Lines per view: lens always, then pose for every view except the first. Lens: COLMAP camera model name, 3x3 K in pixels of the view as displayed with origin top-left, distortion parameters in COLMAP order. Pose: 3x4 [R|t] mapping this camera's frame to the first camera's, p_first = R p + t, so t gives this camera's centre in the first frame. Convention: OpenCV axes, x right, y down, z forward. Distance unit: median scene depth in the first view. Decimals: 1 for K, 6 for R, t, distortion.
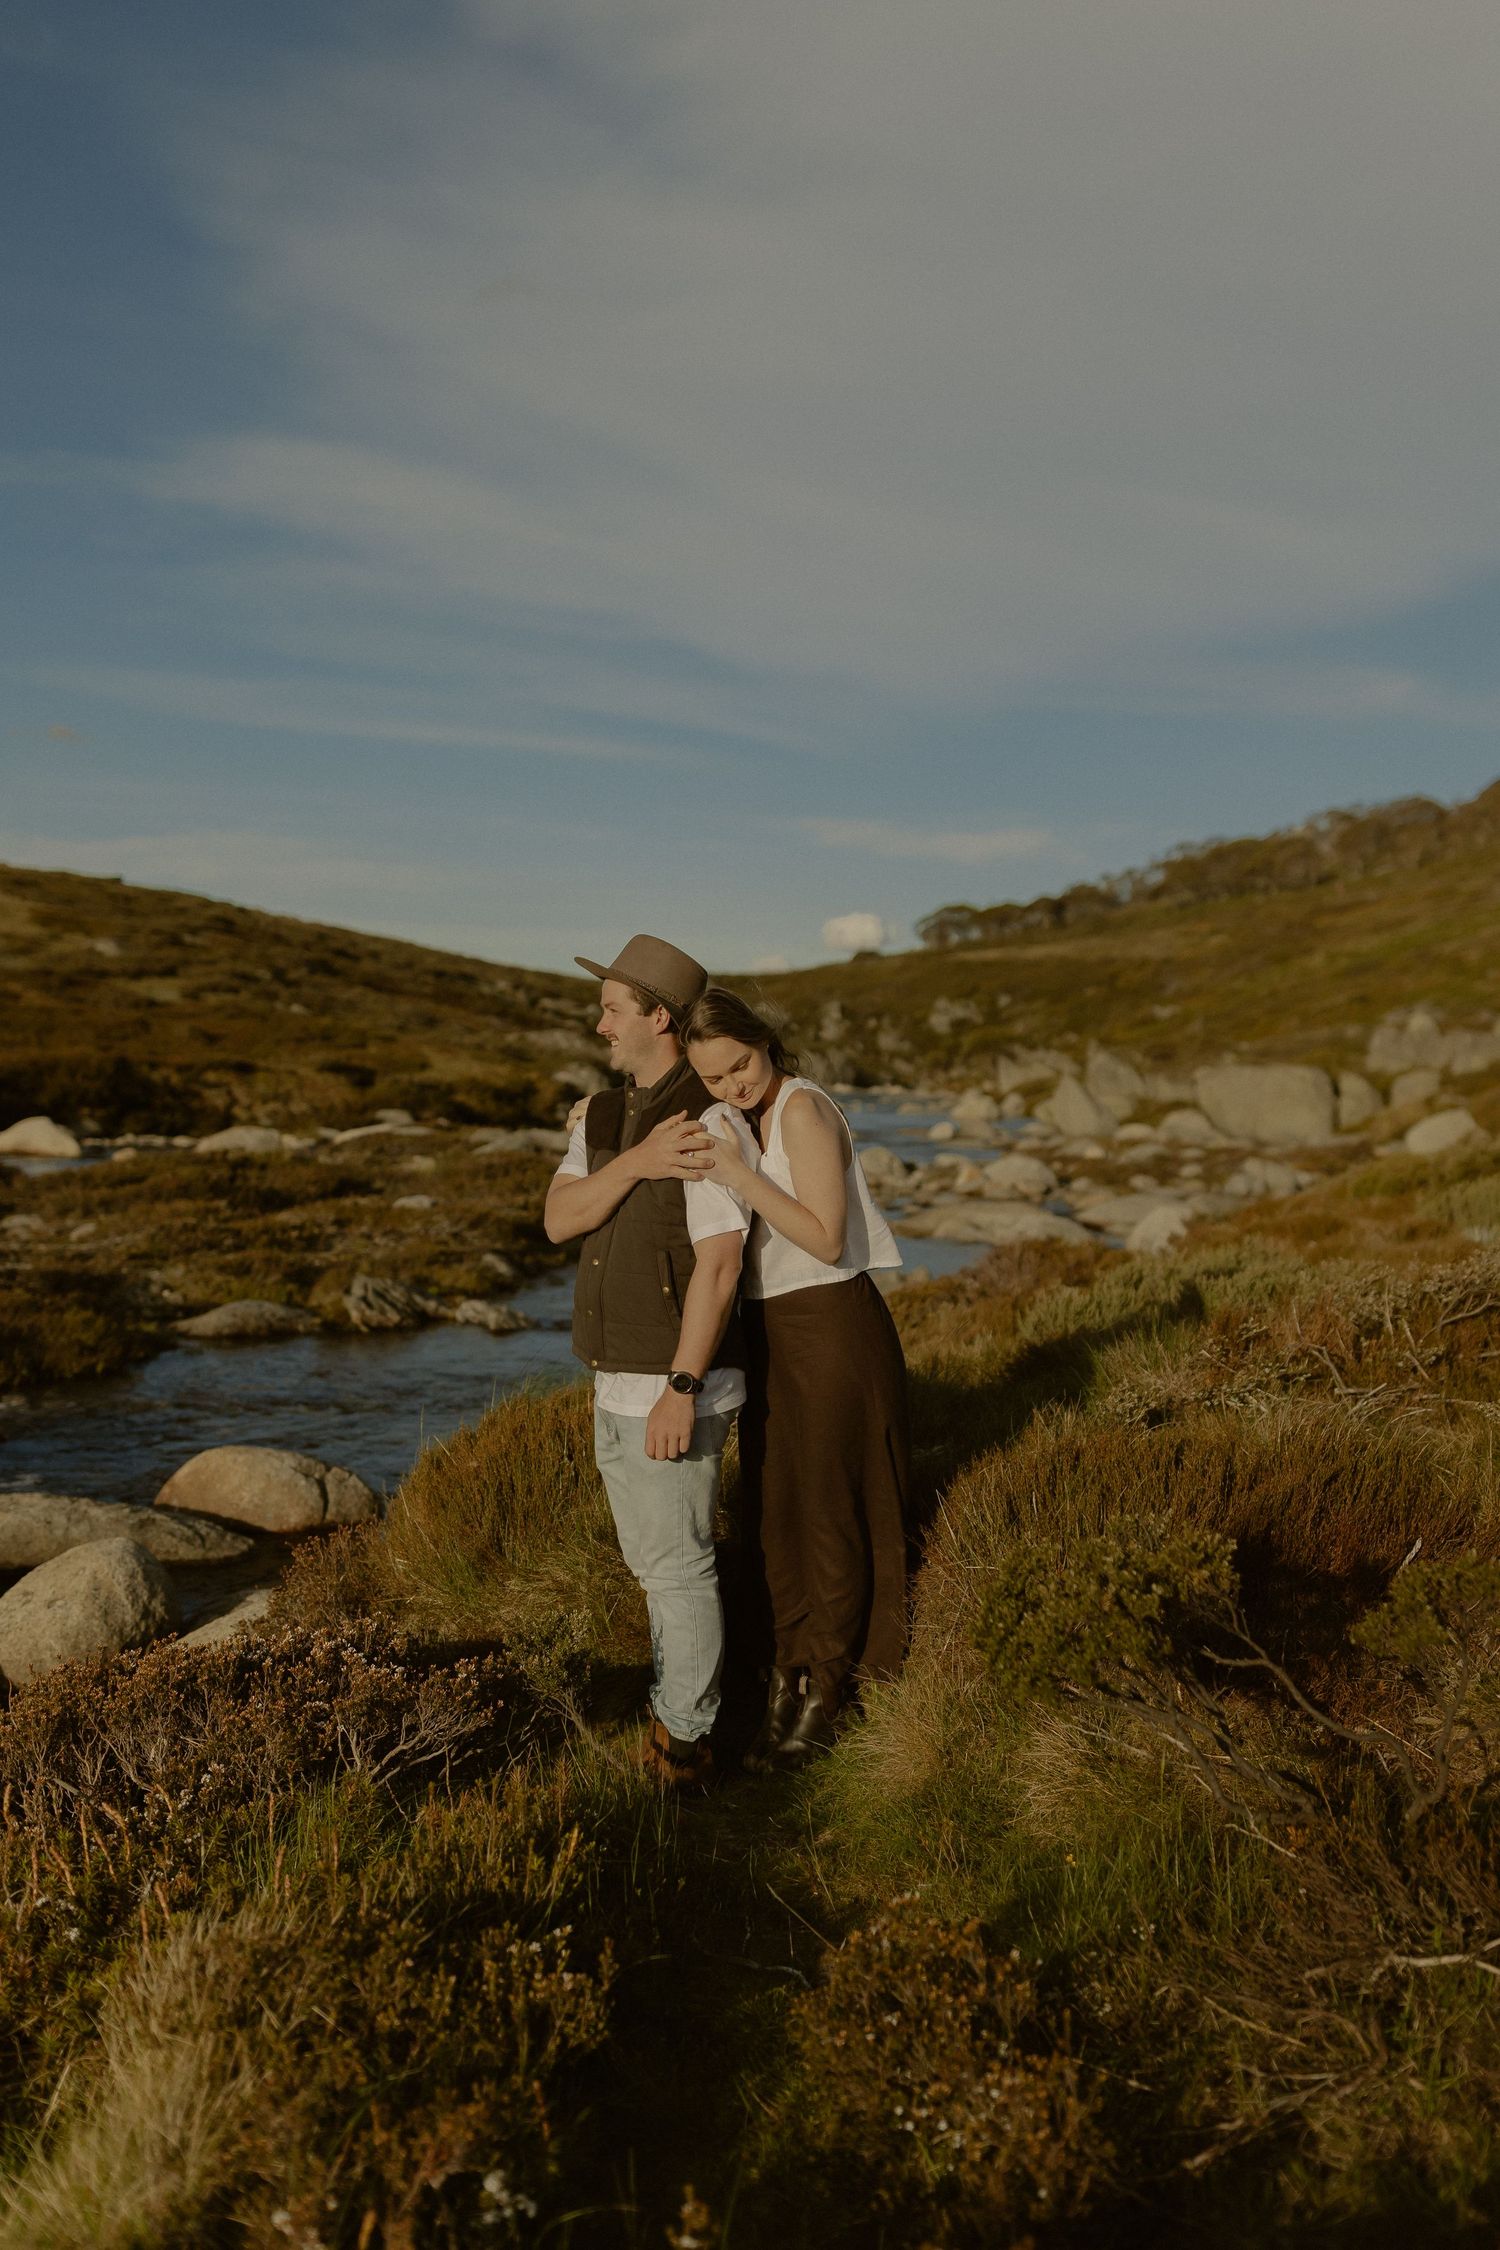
lens RADIAL K [[1985.9, 0, 750.9], [0, 1985.9, 1177.7], [0, 0, 1]] dist [0.006827, 0.001363]
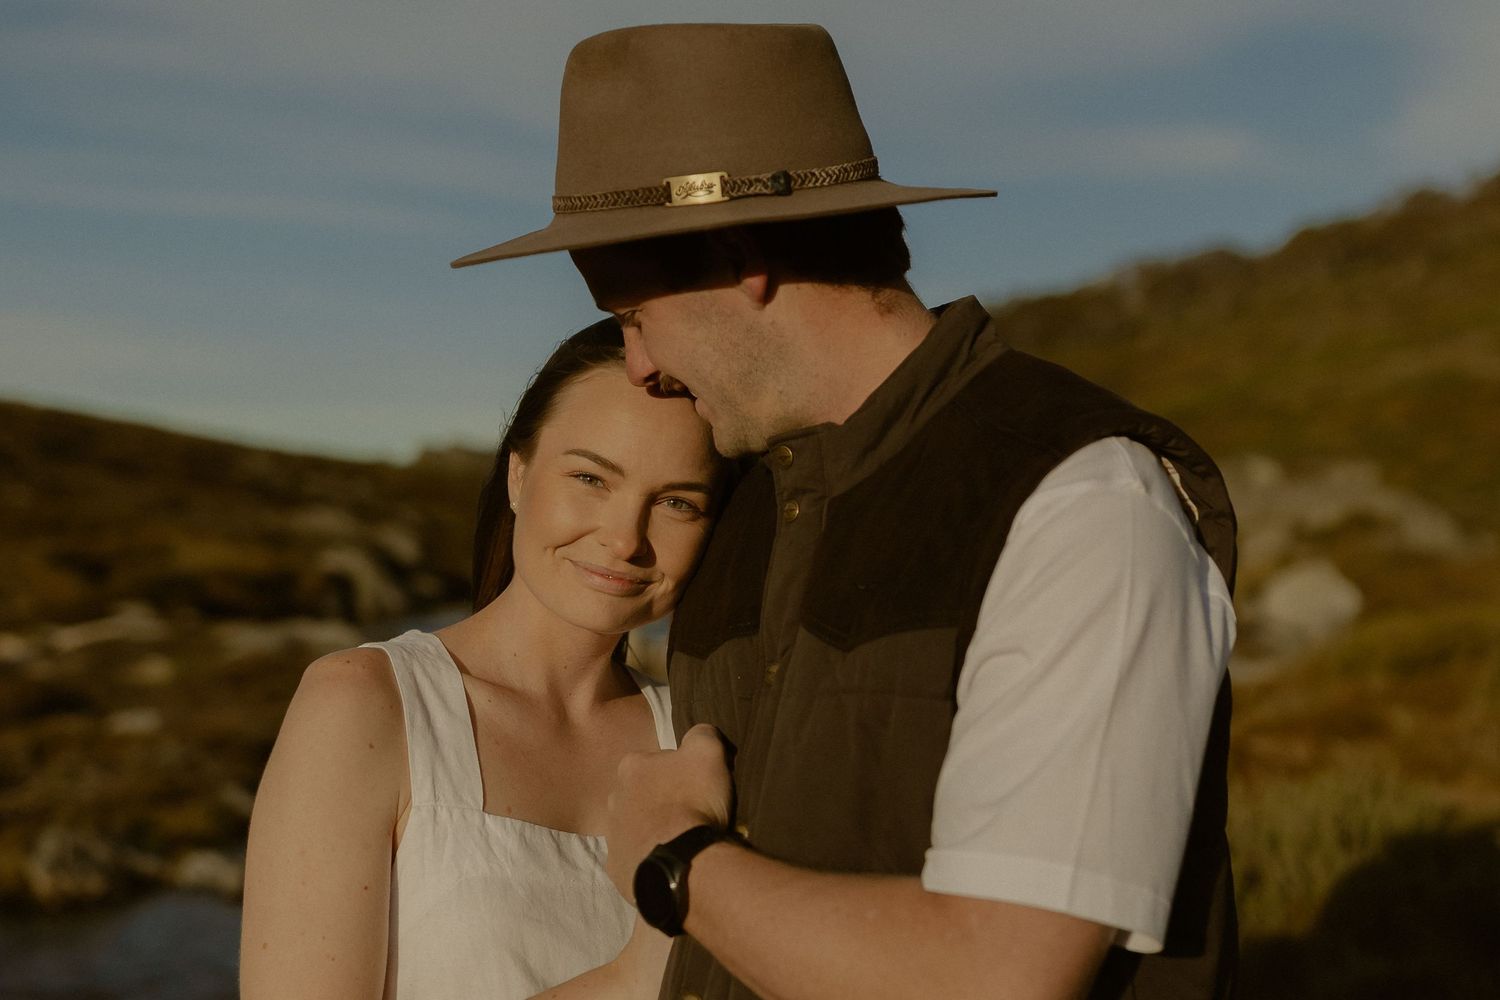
lens RADIAL K [[2114.2, 0, 750.0], [0, 2114.2, 500.0], [0, 0, 1]] dist [0.000112, -0.007318]
pose [[0.994456, -0.030300, 0.100694, -0.002330], [0.037794, 0.996588, -0.073378, -0.001847], [-0.098127, 0.076777, 0.992208, 0.044045]]
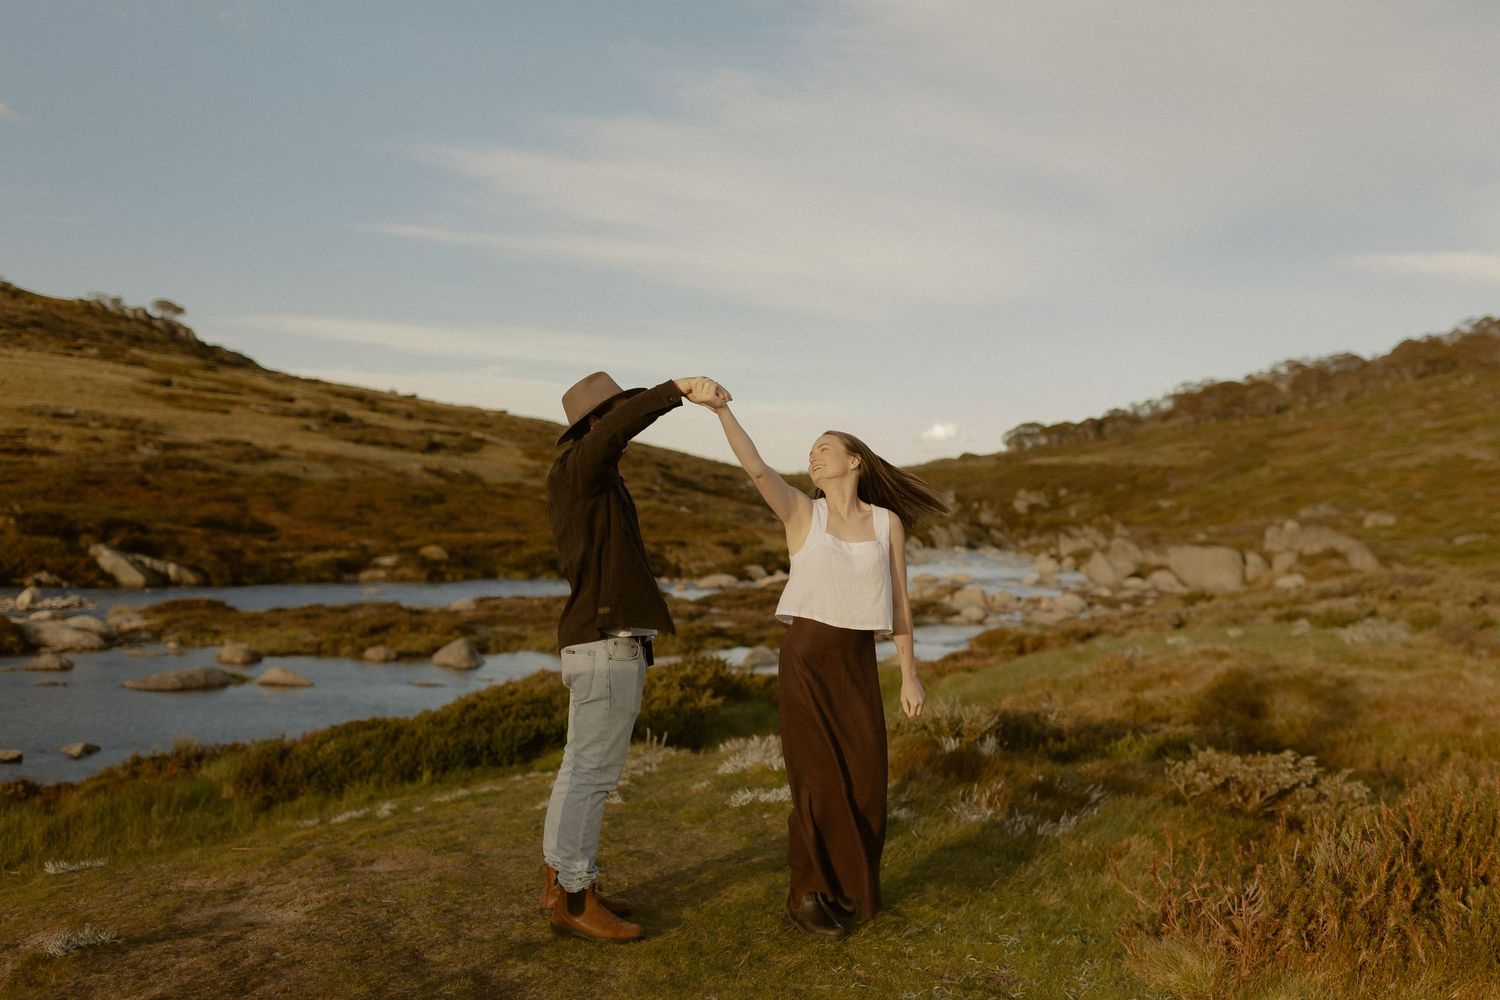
lens RADIAL K [[1503.5, 0, 756.6], [0, 1503.5, 426.6], [0, 0, 1]] dist [0.009744, -0.014473]
pose [[0.997152, 0.008519, -0.074935, -0.053407], [-0.017357, 0.992850, -0.118102, 0.004743], [0.073393, 0.119066, 0.990170, -0.426821]]
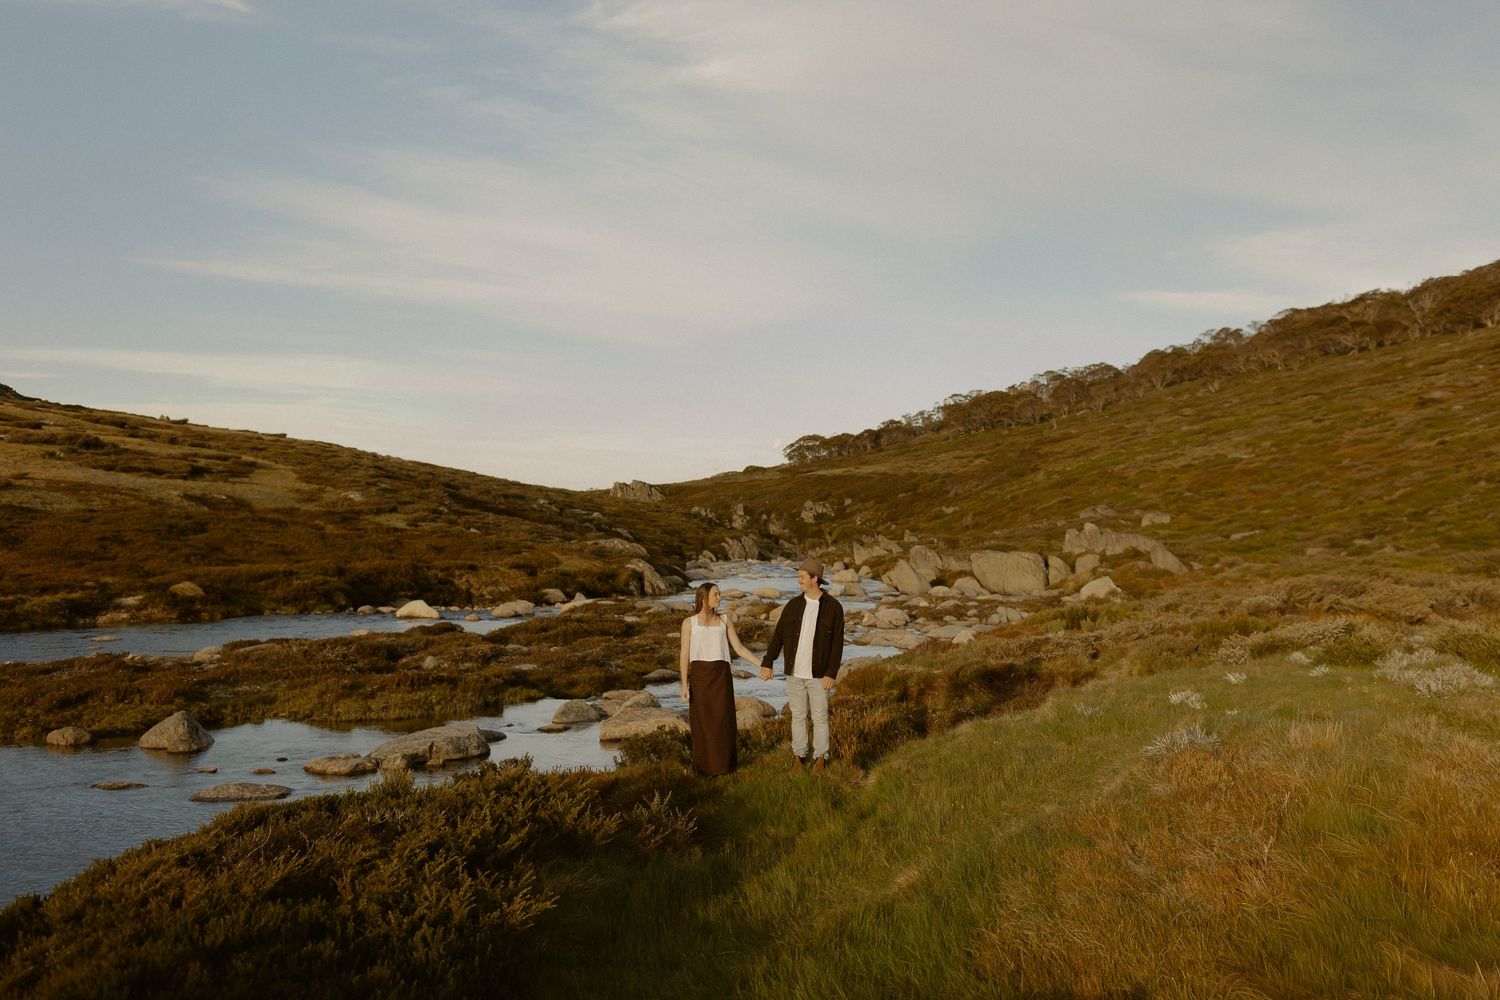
lens RADIAL K [[1421.3, 0, 750.0], [0, 1421.3, 500.0], [0, 0, 1]] dist [0.010503, -0.003504]
pose [[0.997461, -0.017613, 0.069000, -0.069166], [0.023133, 0.996524, -0.080033, -0.004402], [-0.067351, 0.081426, 0.994401, -0.294452]]
